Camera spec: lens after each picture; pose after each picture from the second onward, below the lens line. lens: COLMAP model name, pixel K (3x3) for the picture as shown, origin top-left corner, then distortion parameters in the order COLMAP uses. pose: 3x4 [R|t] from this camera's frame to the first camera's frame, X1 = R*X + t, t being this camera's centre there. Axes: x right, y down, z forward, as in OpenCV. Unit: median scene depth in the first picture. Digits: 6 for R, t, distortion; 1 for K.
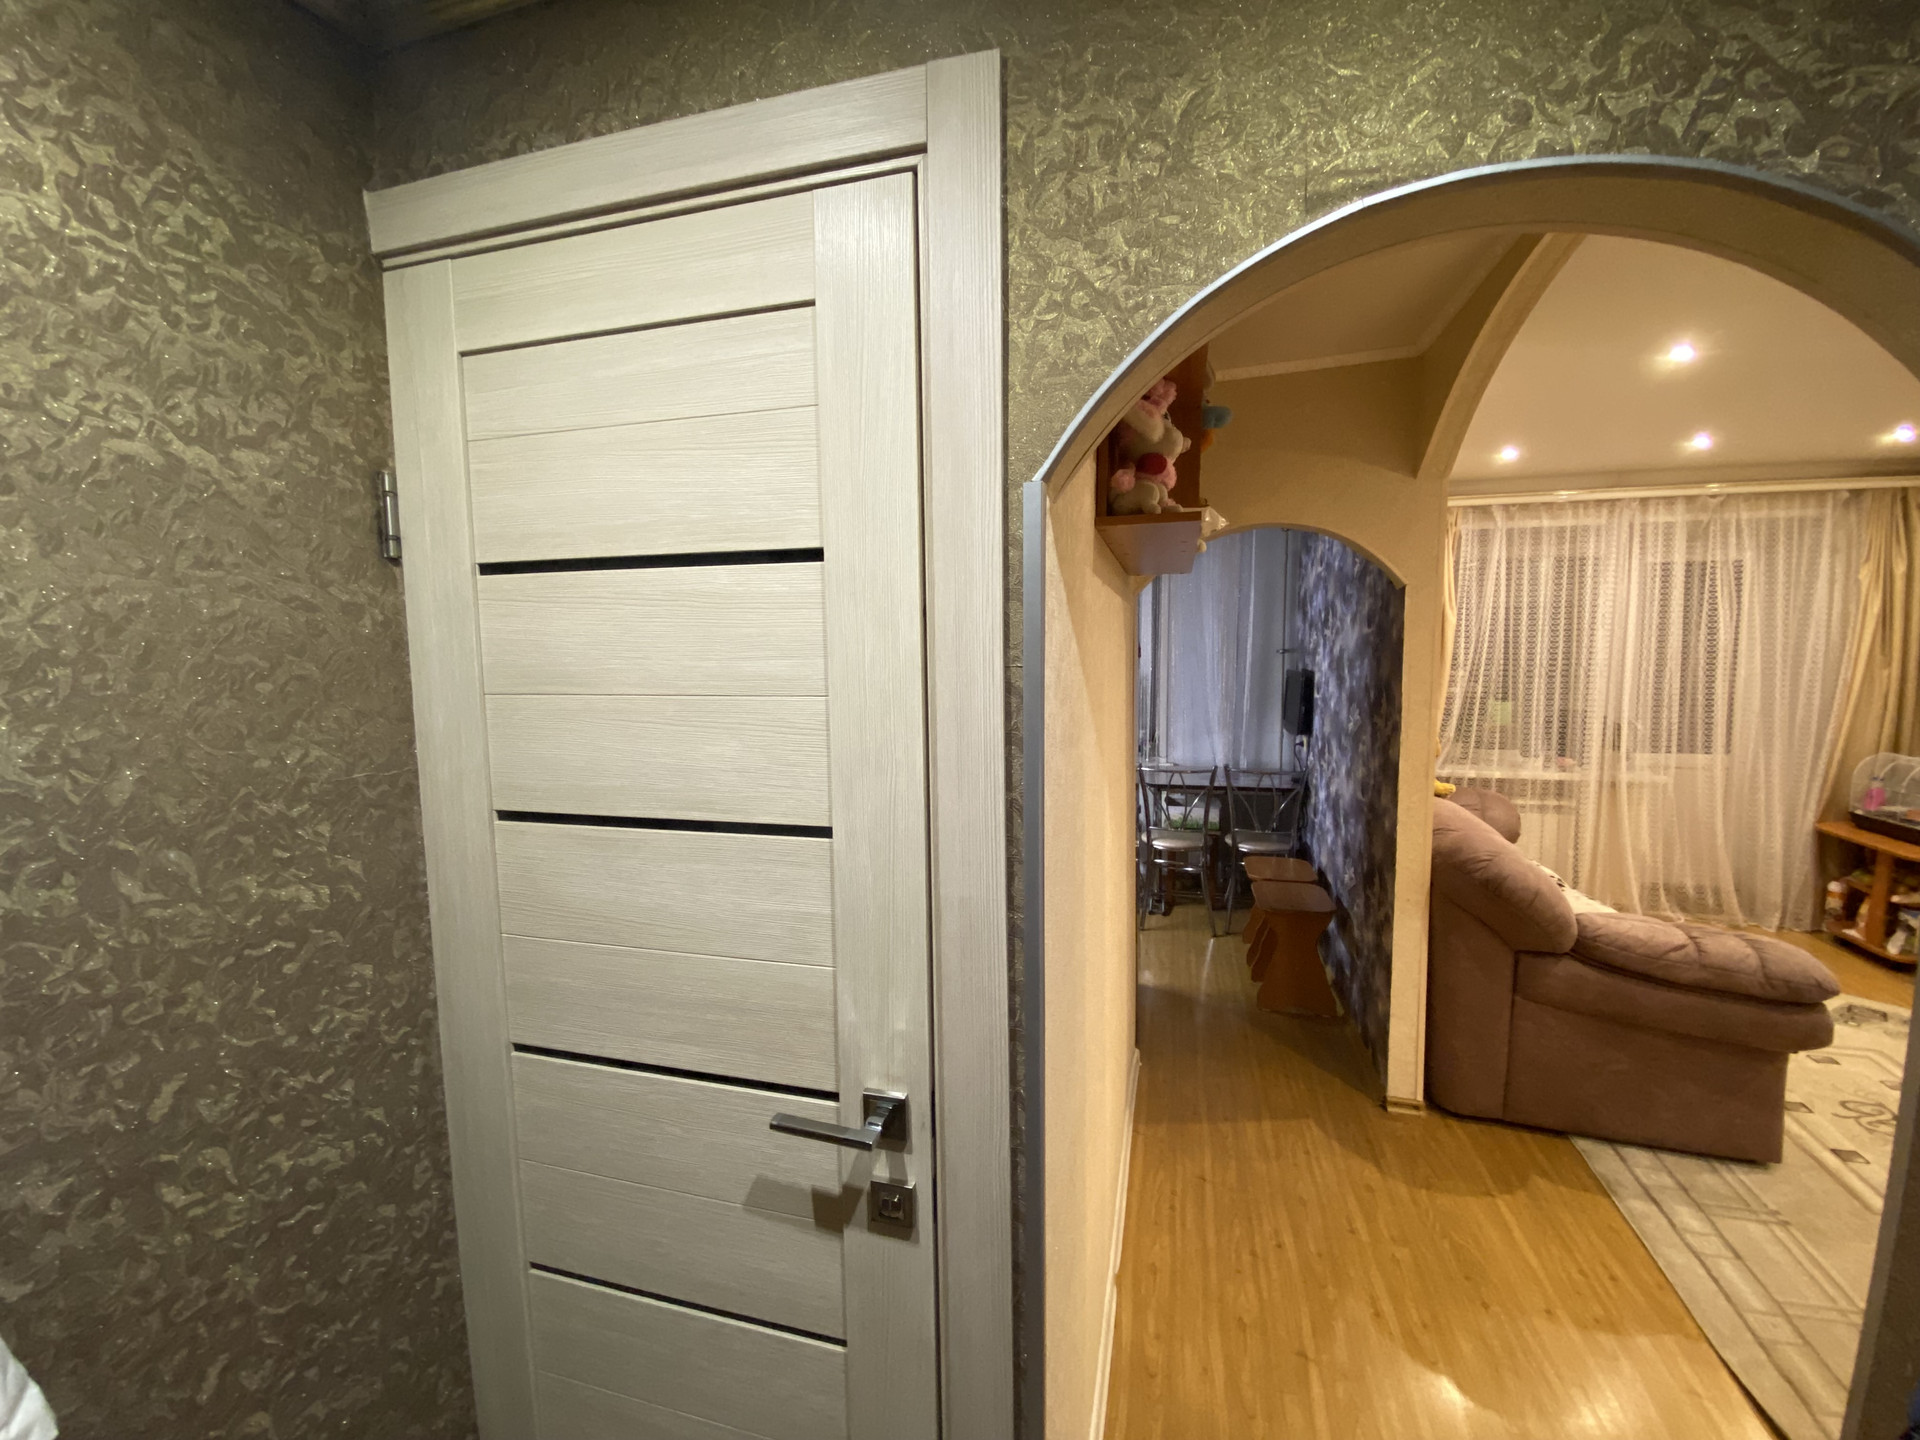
lens RADIAL K [[790.5, 0, 960.0], [0, 790.5, 720.0], [0, 0, 1]] dist [0.025458, -0.022661]
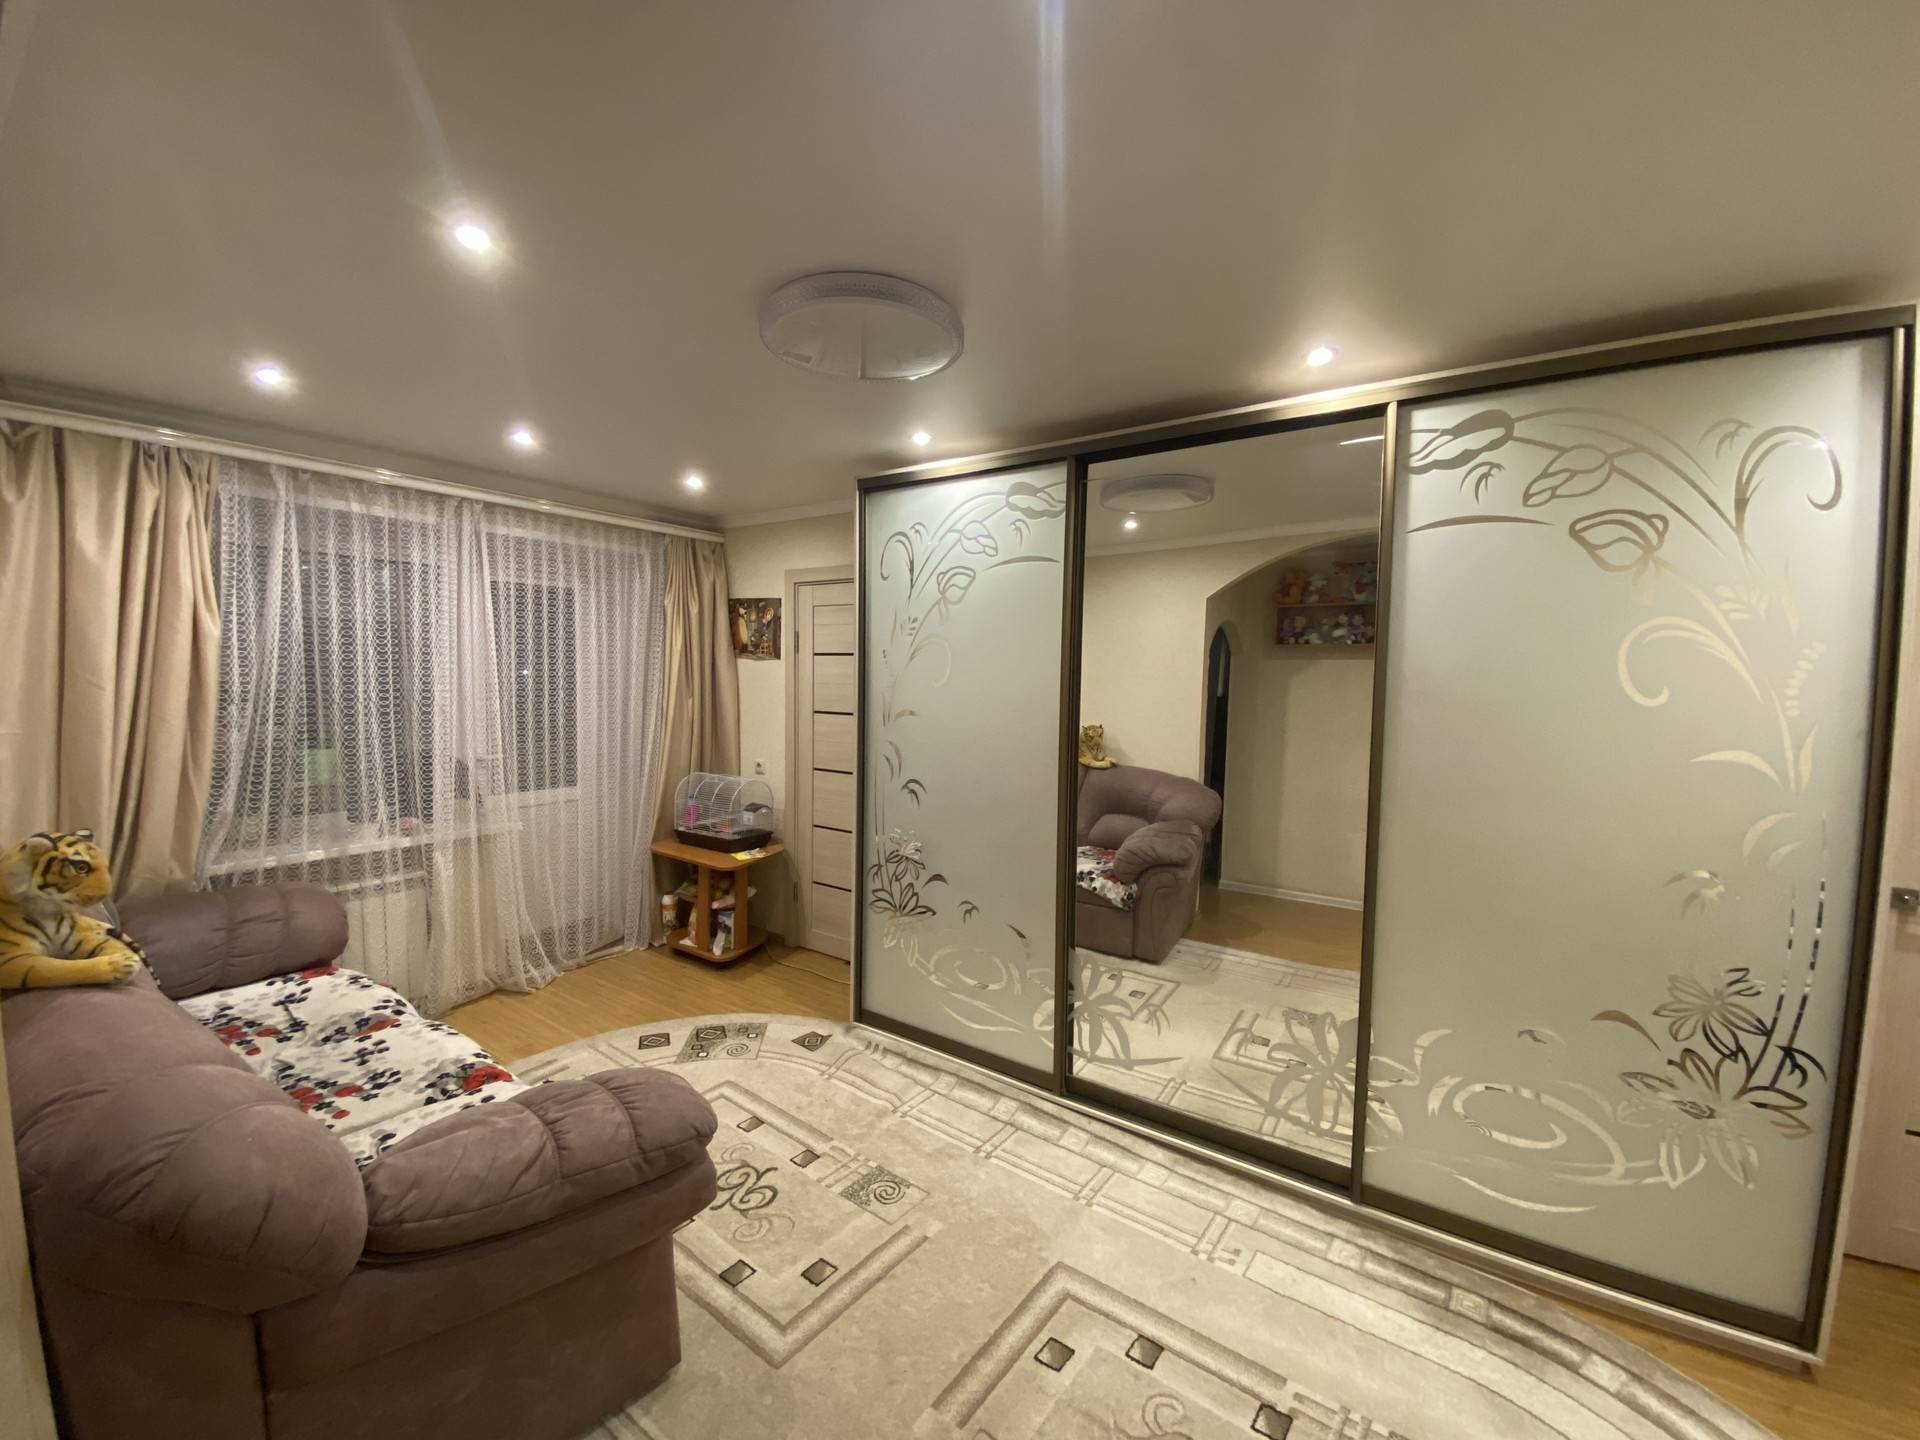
lens RADIAL K [[775.3, 0, 955.9], [0, 775.3, 719.3], [0, 0, 1]] dist [0.015378, -0.018125]
pose [[0.339779, -0.037917, 0.939741, 0.271704], [0.065122, 0.997737, 0.016711, -0.030473], [-0.938248, 0.055520, 0.341480, 0.272358]]
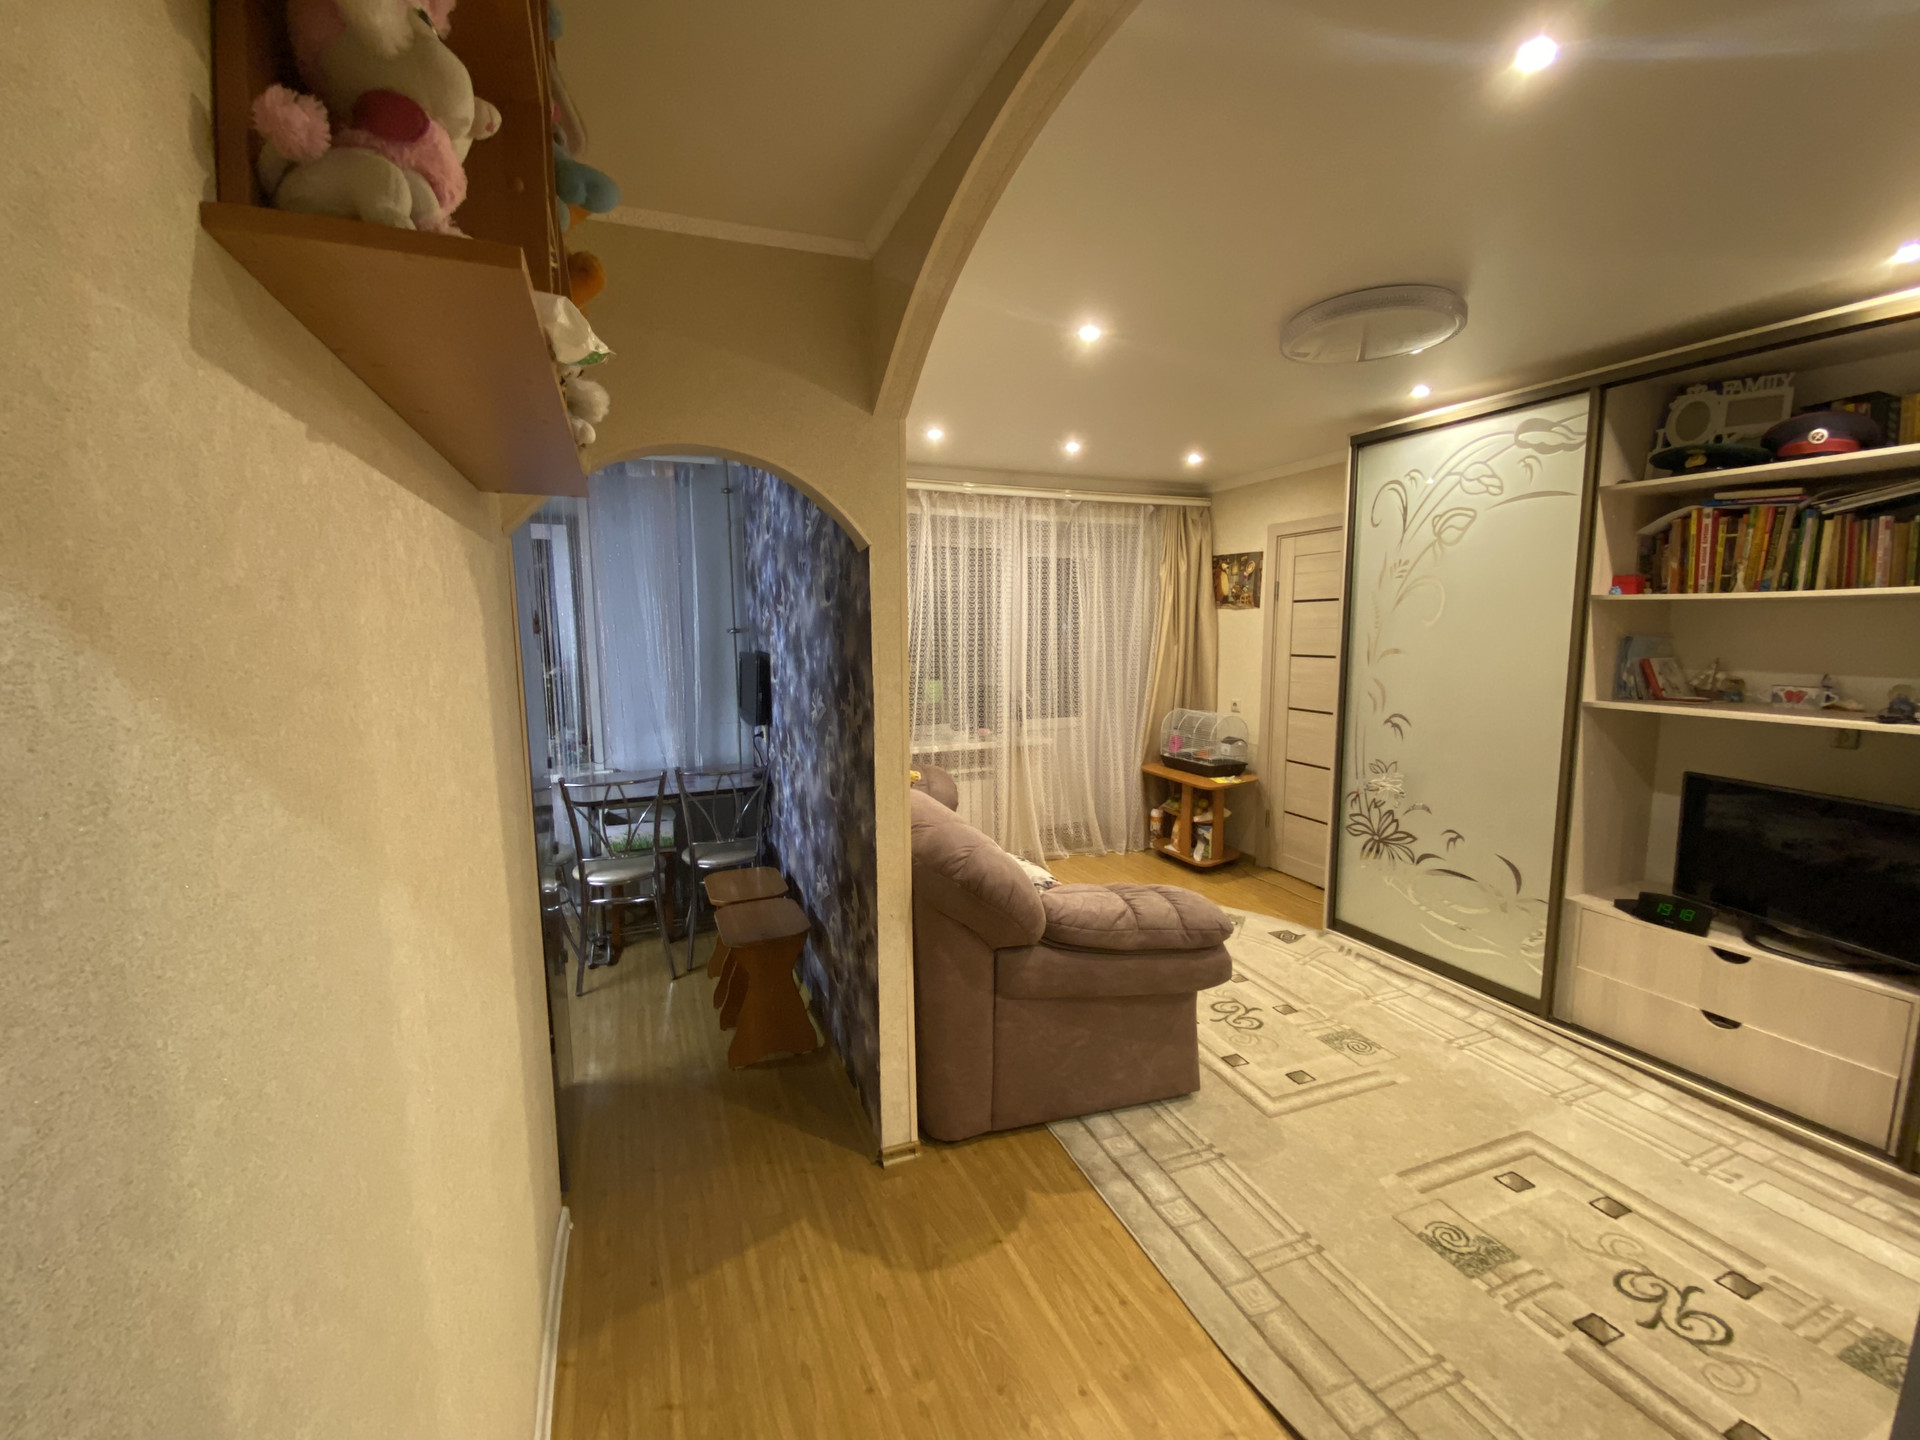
lens RADIAL K [[775.6, 0, 951.0], [0, 775.6, 721.8], [0, 0, 1]] dist [0.024677, -0.024151]
pose [[0.792504, -0.066635, 0.606216, 0.080974], [0.053610, 0.997777, 0.039592, -0.008627], [-0.607506, 0.001122, 0.794314, 0.199762]]
